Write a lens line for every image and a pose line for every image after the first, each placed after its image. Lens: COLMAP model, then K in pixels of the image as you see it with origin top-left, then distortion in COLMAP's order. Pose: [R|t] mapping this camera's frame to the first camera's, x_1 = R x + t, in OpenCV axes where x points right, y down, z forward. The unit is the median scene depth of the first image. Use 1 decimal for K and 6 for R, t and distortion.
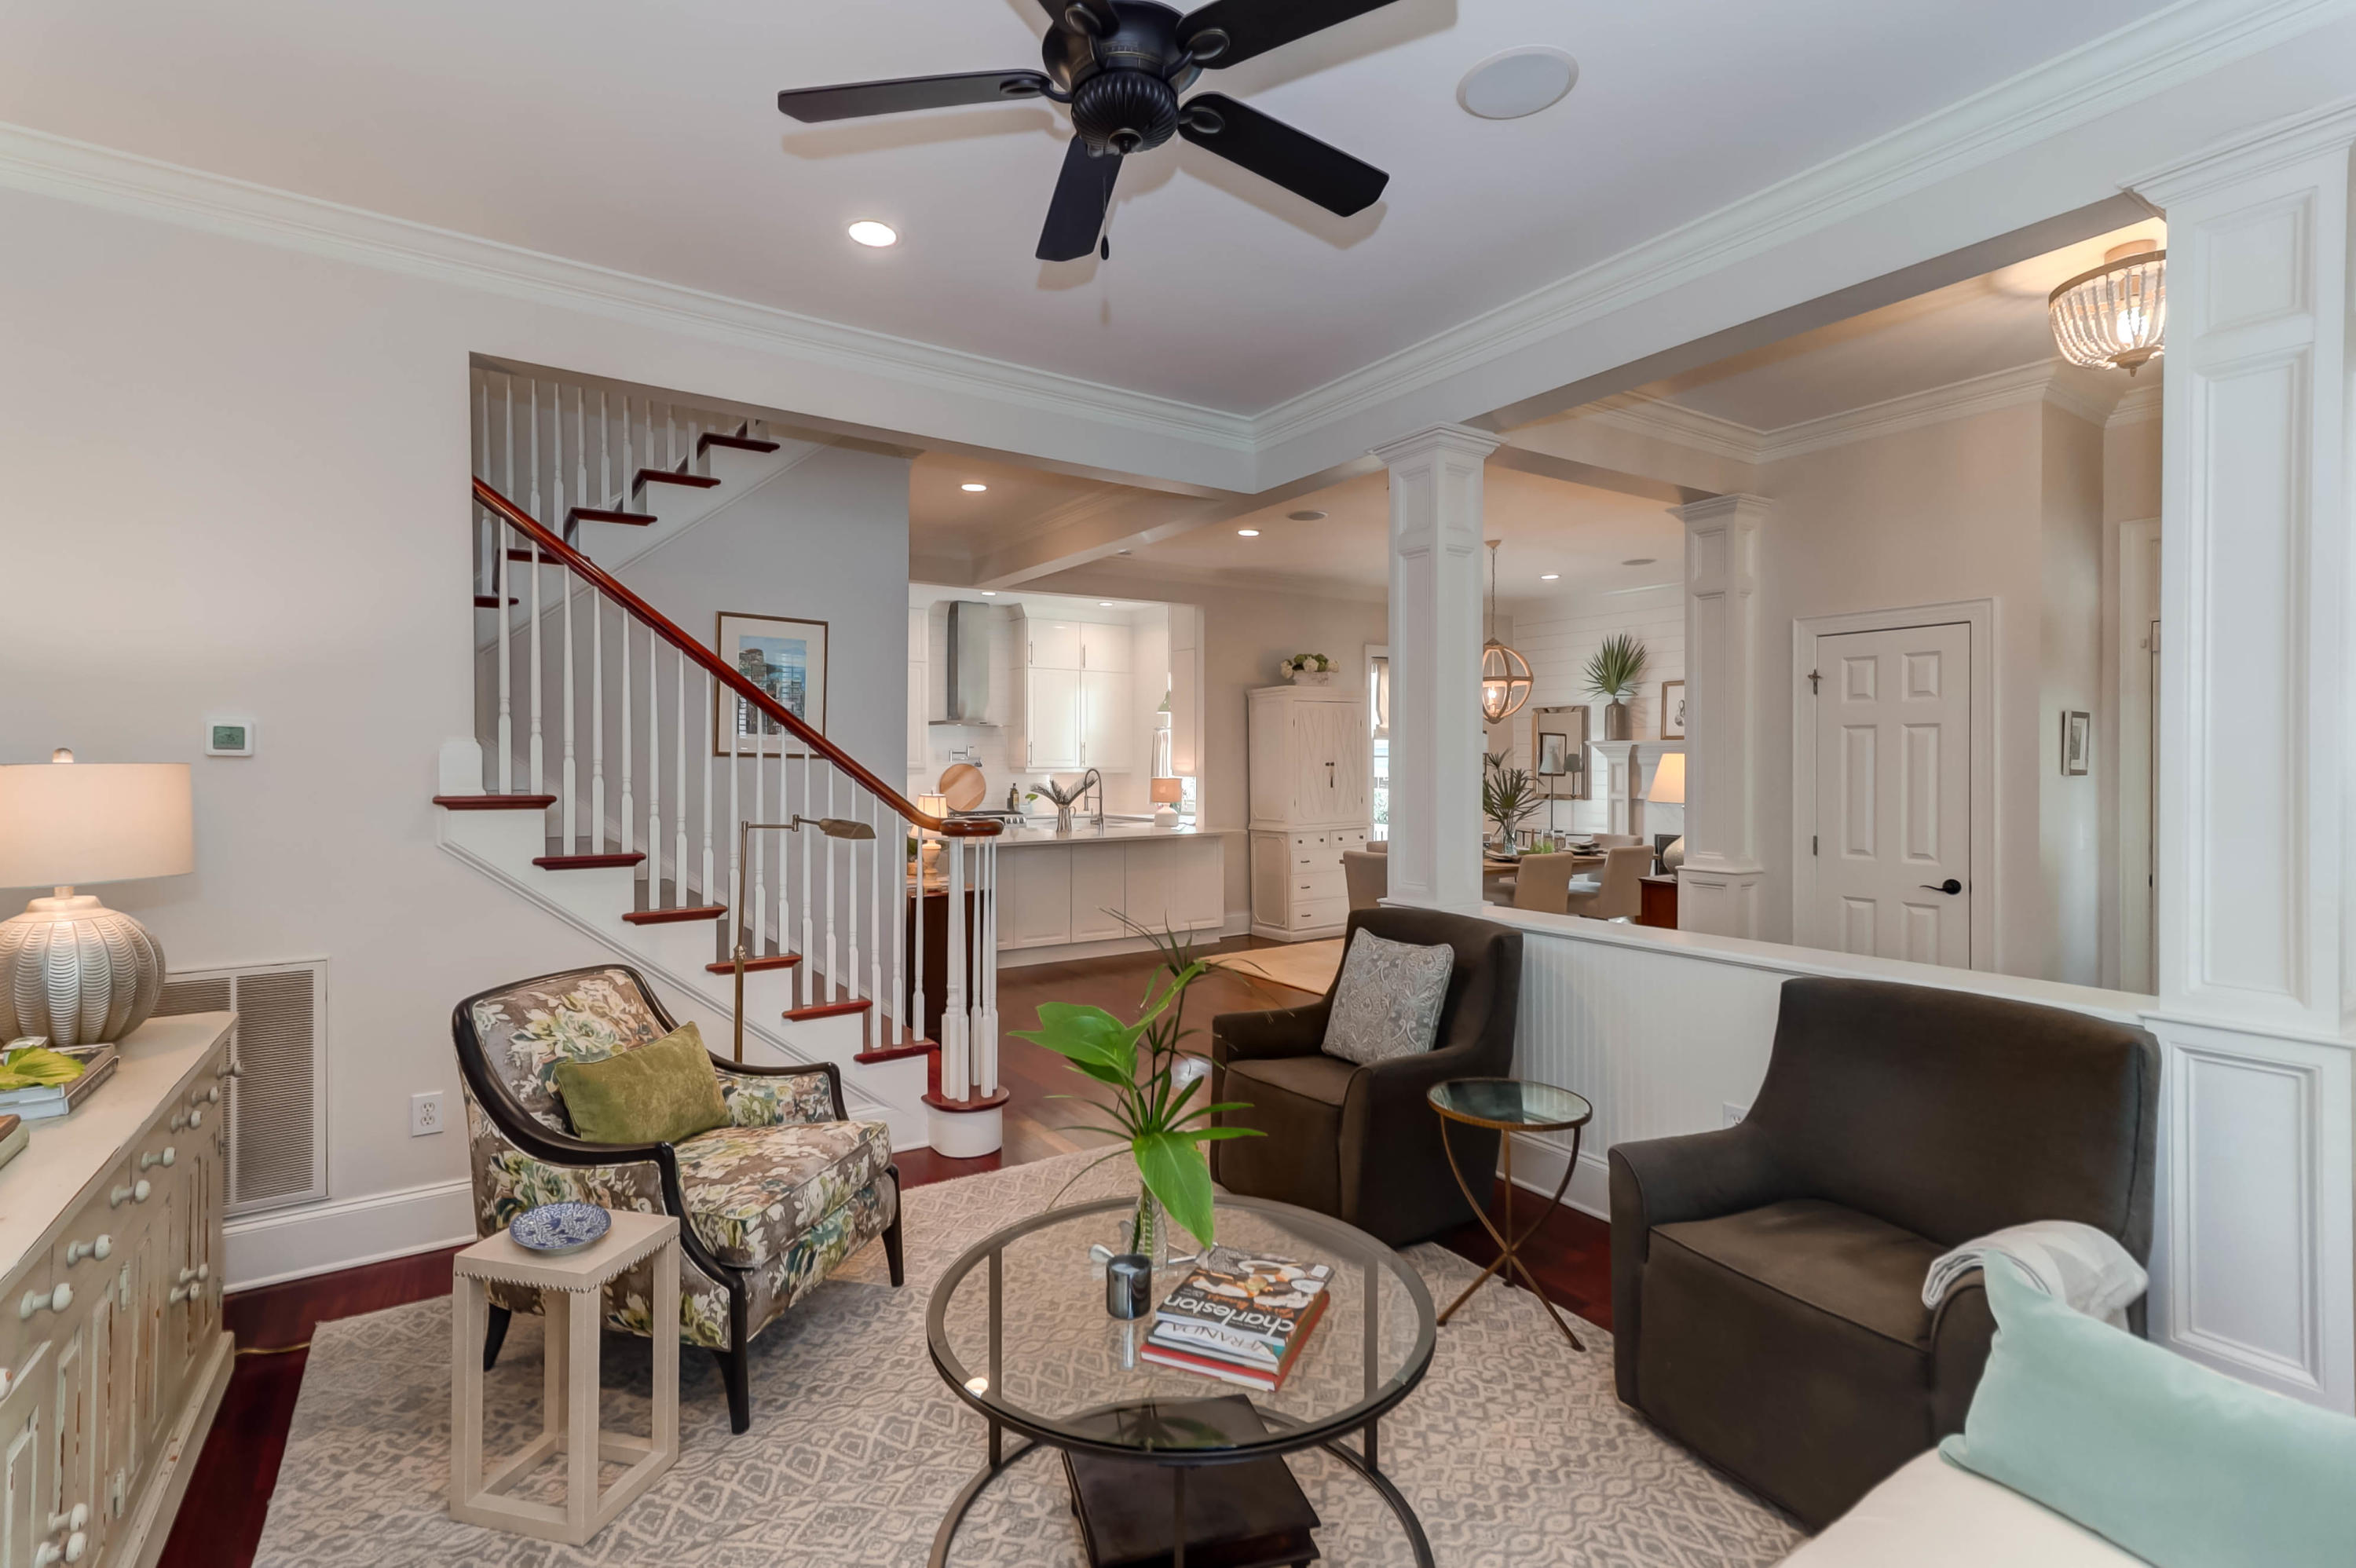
lens RADIAL K [[1070.2, 0, 1176.1], [0, 1070.2, 775.4], [0, 0, 1]] dist [0.018561, -0.000543]
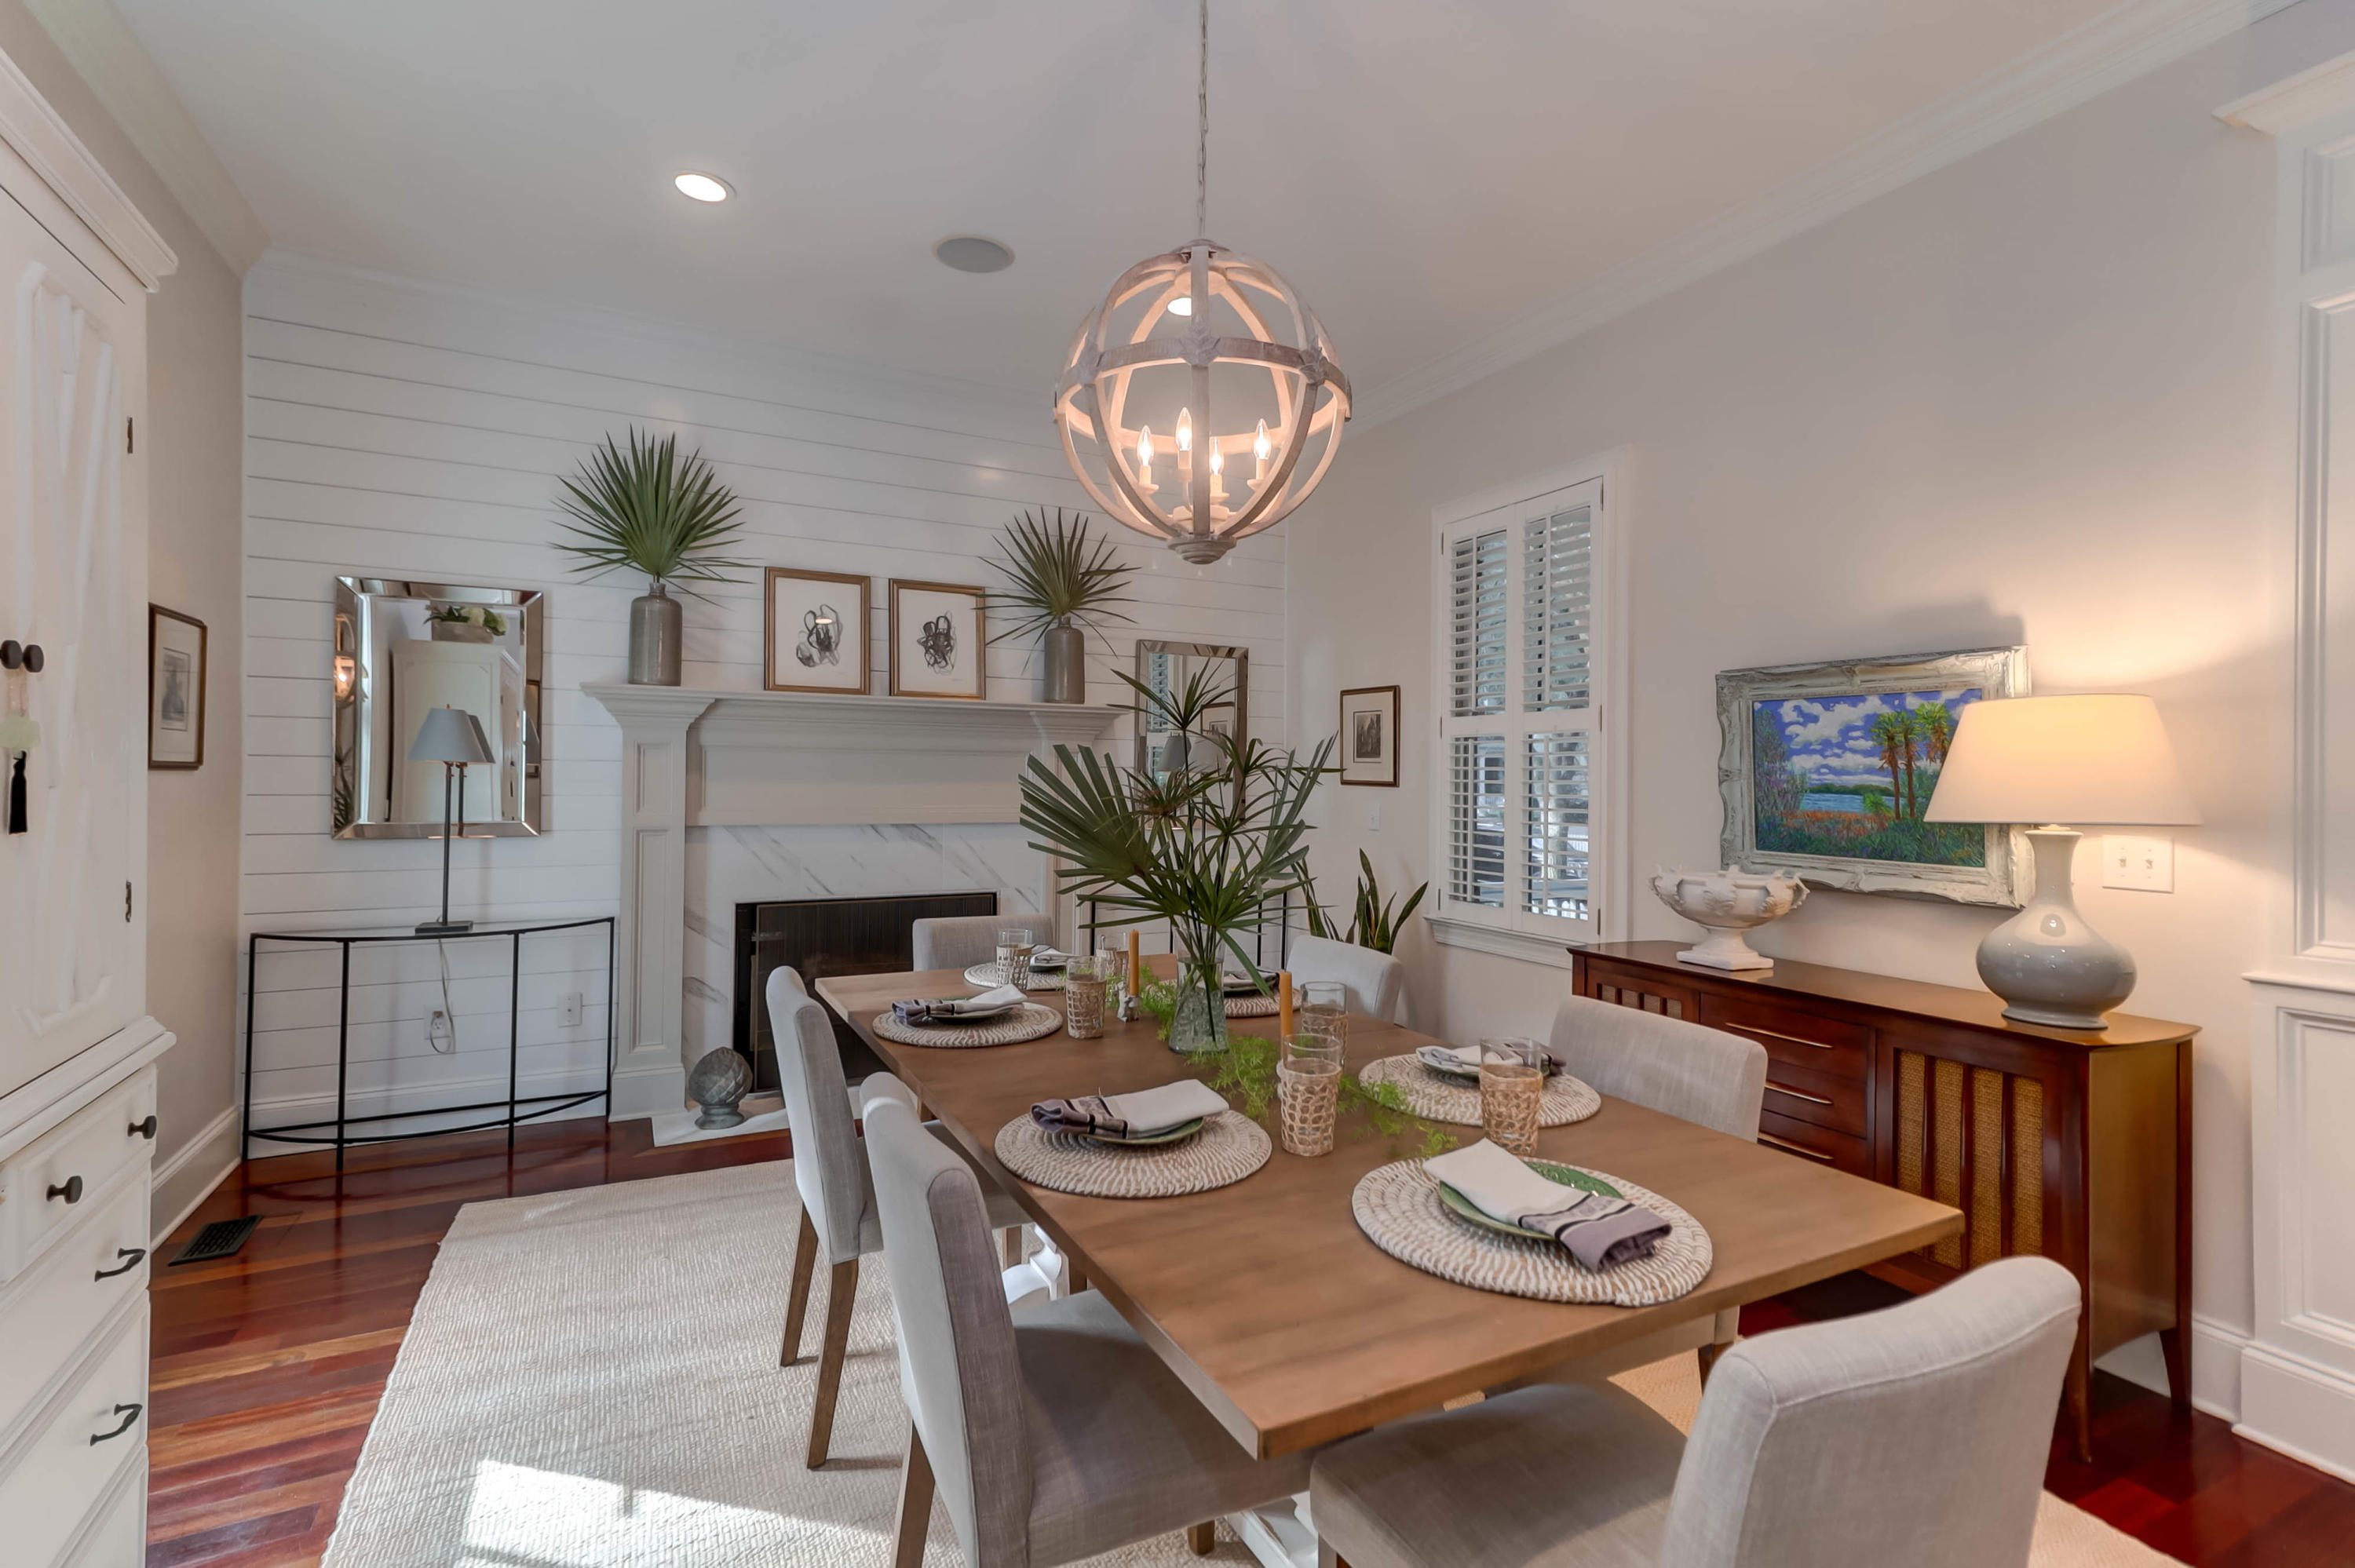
lens RADIAL K [[1069.8, 0, 1175.6], [0, 1069.8, 775.4], [0, 0, 1]] dist [0.018561, -0.000543]
pose [[0.104112, 0.007196, 0.994540, 0.020676], [0.002392, 0.999969, -0.007485, 0.005303], [-0.994563, 0.003159, 0.104091, 0.790997]]
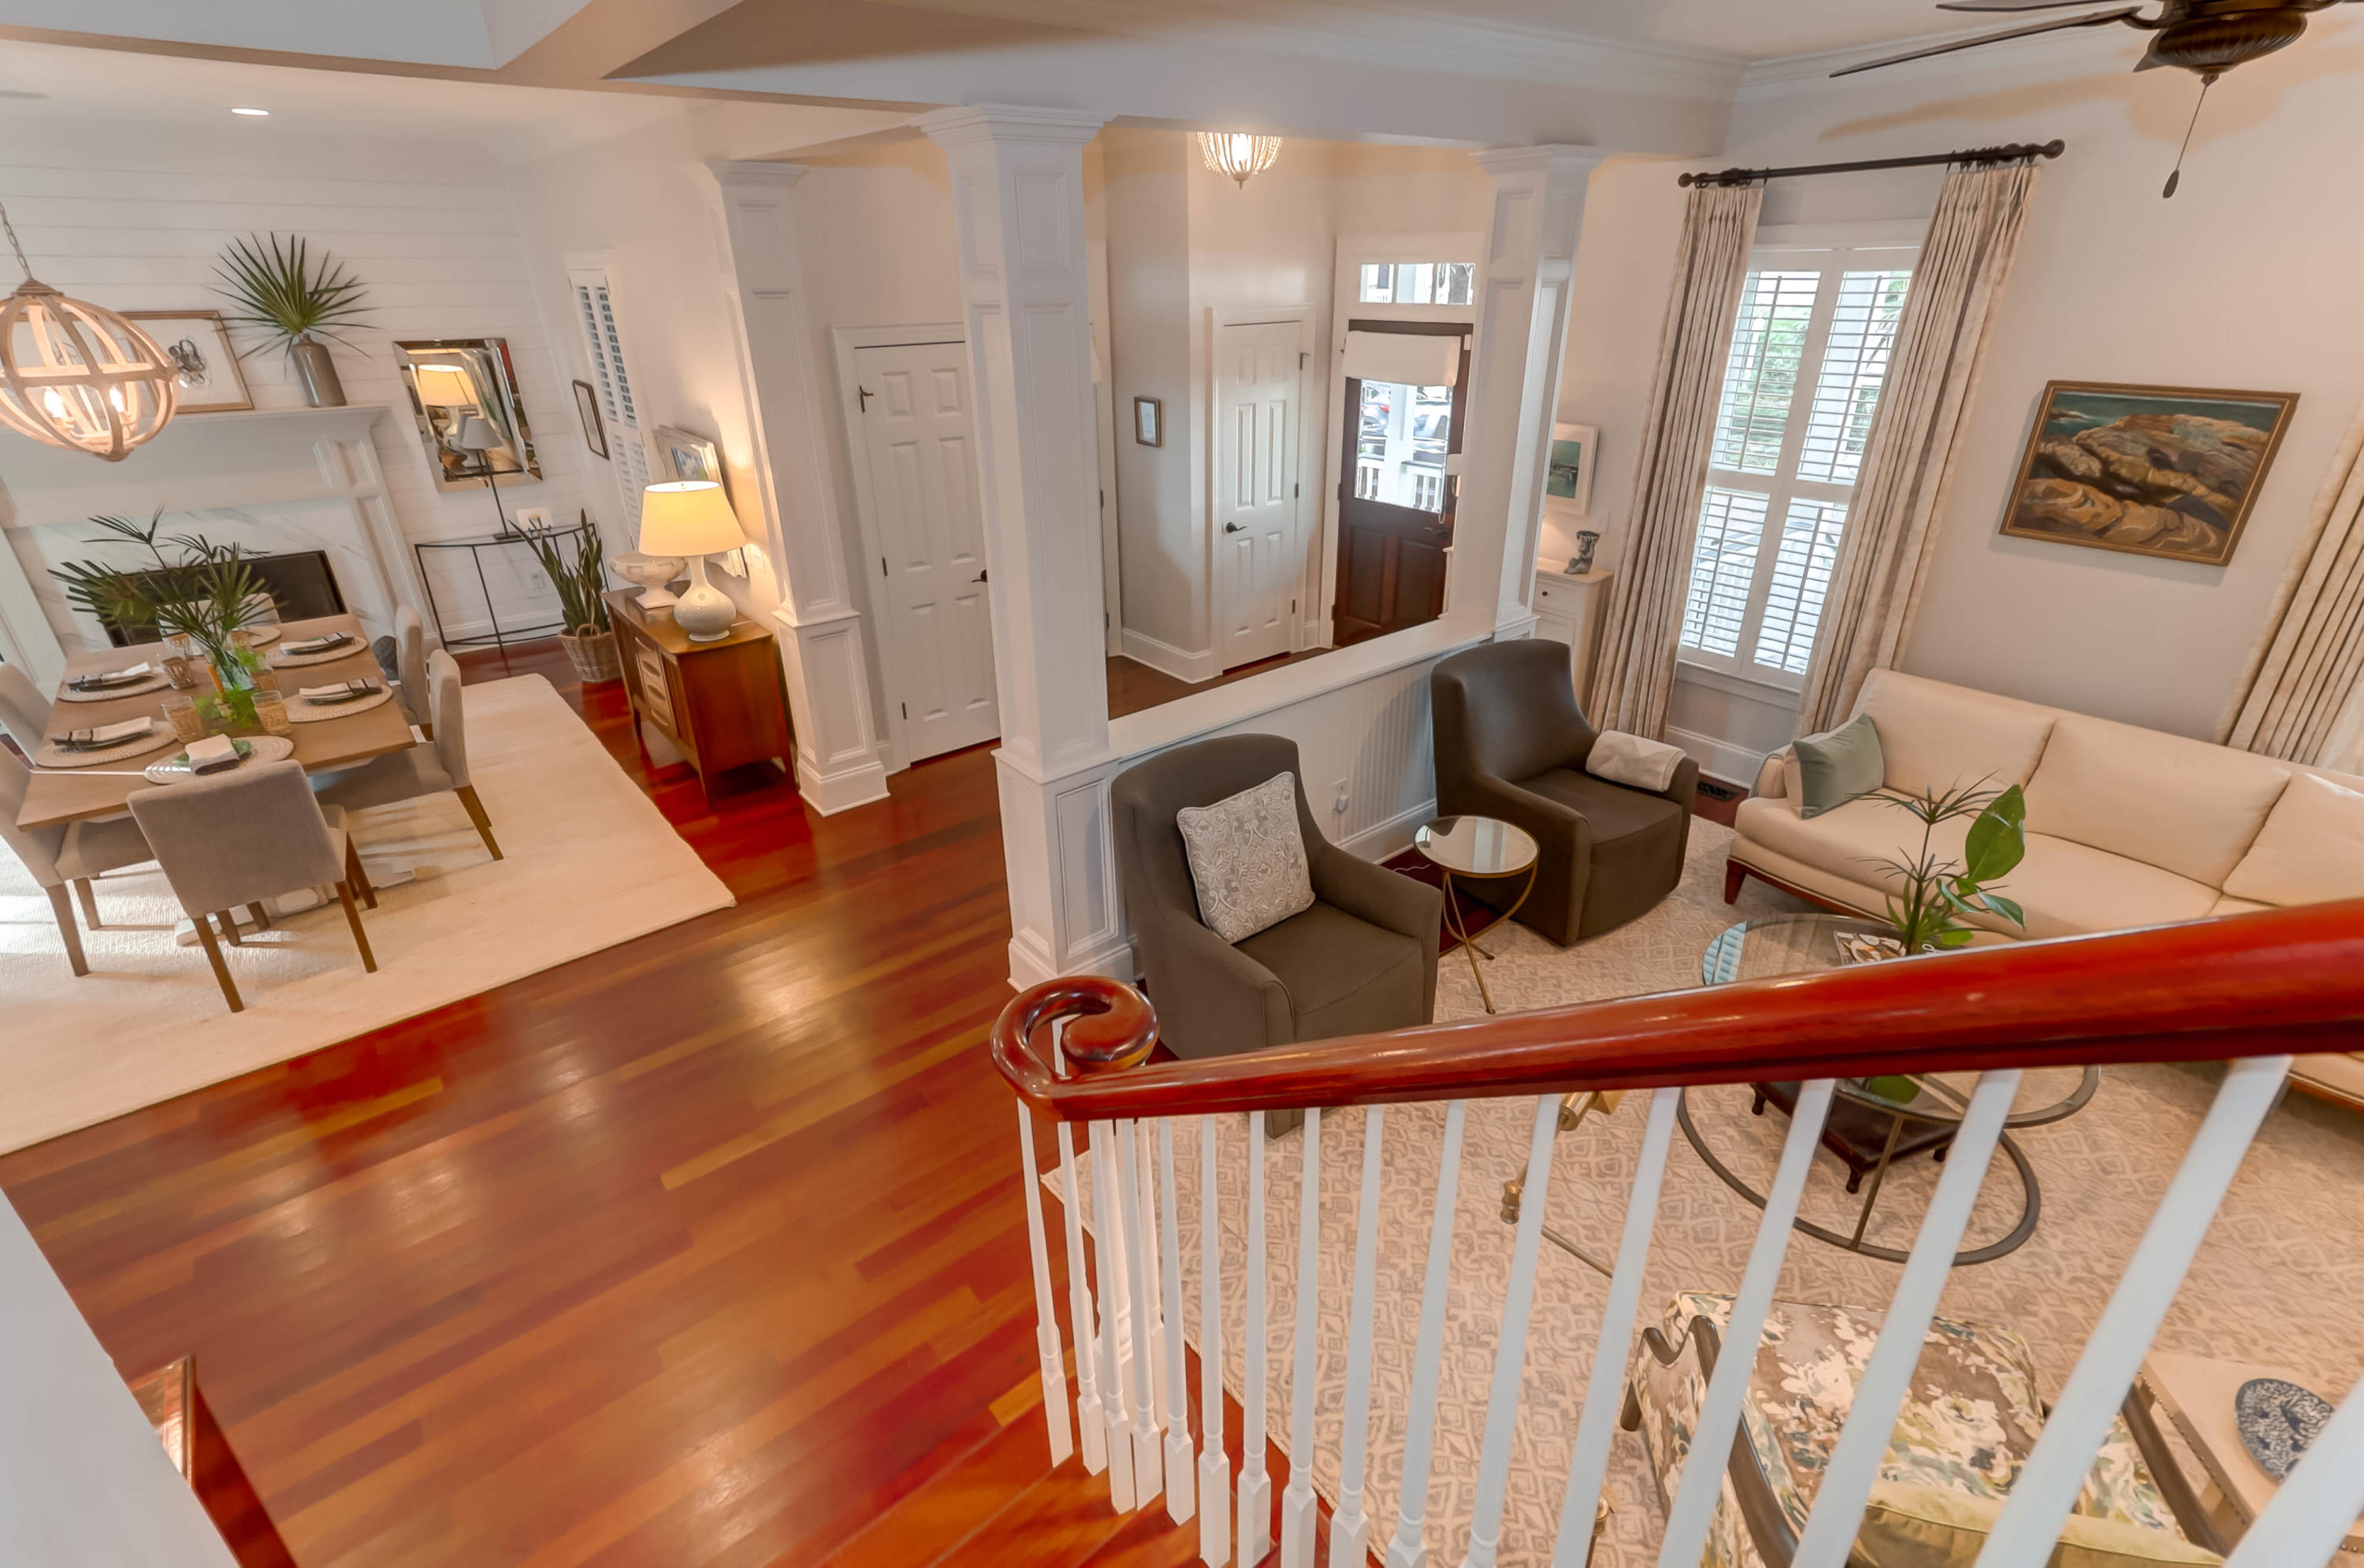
lens RADIAL K [[1073.9, 0, 1180.1], [0, 1073.9, 775.4], [0, 0, 1]] dist [0.018561, -0.000543]
pose [[-0.096680, -0.422561, 0.901163, -0.244418], [0.025456, 0.904059, 0.426650, -0.099849], [-0.994990, 0.064189, -0.076647, 0.432635]]
